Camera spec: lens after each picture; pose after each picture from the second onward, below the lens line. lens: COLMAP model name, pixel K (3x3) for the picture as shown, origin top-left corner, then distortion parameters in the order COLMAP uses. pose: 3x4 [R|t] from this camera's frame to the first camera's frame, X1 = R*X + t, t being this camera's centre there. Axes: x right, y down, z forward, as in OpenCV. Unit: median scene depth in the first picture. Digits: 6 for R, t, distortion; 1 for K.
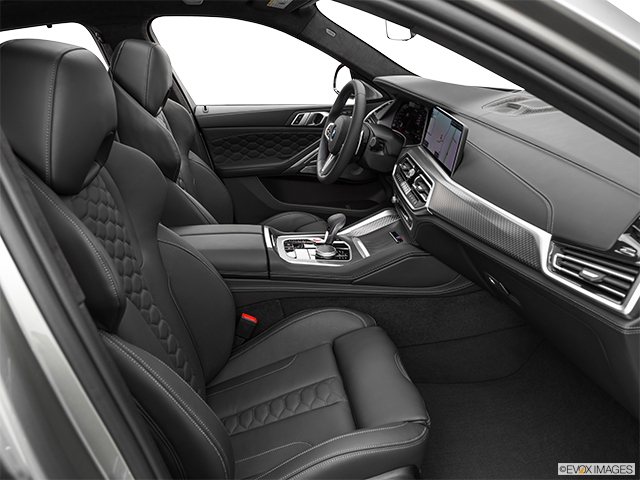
lens RADIAL K [[469.6, 0, 320.0], [0, 469.6, 240.0], [0, 0, 1]] dist [-0.006572, 0.000844]
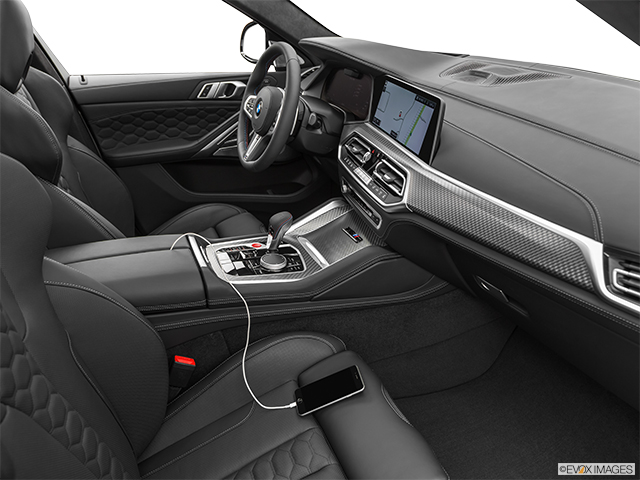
lens RADIAL K [[469.6, 0, 320.0], [0, 469.6, 240.0], [0, 0, 1]] dist [-0.006572, 0.000844]
pose [[0.971197, -0.086952, 0.221845, -0.082150], [0.071706, 0.994534, 0.075893, -0.065334], [-0.227231, -0.057799, 0.972124, 0.202292]]
